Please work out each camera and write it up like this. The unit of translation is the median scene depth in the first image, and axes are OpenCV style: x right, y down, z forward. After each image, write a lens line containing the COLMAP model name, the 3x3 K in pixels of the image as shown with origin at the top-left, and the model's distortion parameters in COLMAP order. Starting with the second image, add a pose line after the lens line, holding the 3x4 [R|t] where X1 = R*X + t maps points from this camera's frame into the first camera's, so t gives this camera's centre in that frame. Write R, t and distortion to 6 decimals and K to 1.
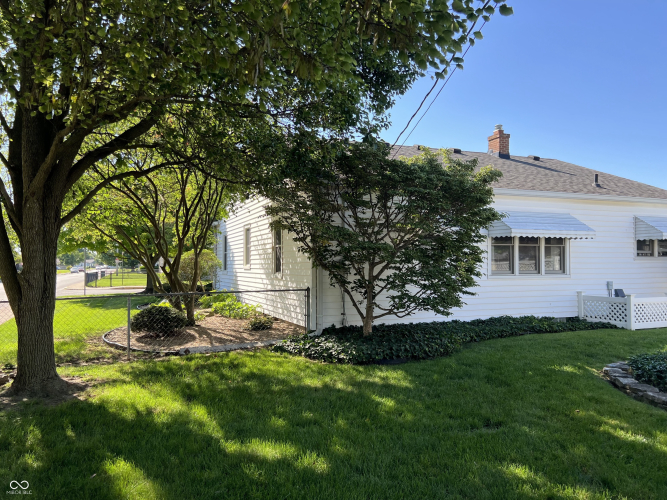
lens RADIAL K [[498.2, 0, 333.5], [0, 498.2, 250.0], [0, 0, 1]] dist [0.005651, 0.002264]
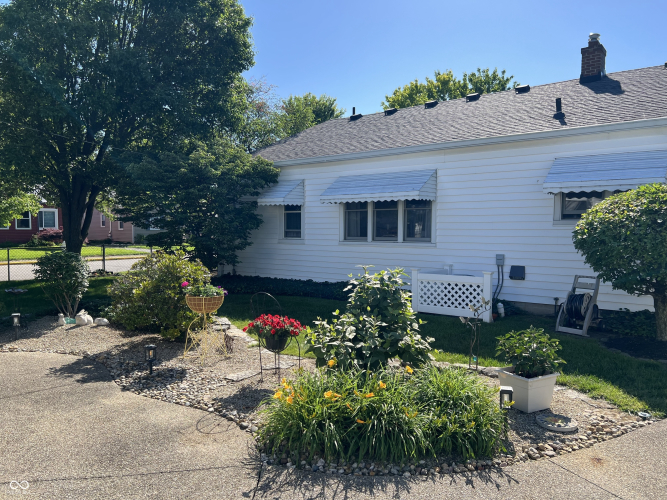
lens RADIAL K [[498.2, 0, 333.5], [0, 498.2, 250.0], [0, 0, 1]] dist [0.005651, 0.002264]
pose [[0.500229, 0.041392, -0.864903, 1.130236], [0.021965, 0.997929, 0.060462, 0.006645], [0.865614, -0.049243, 0.498284, 0.449412]]
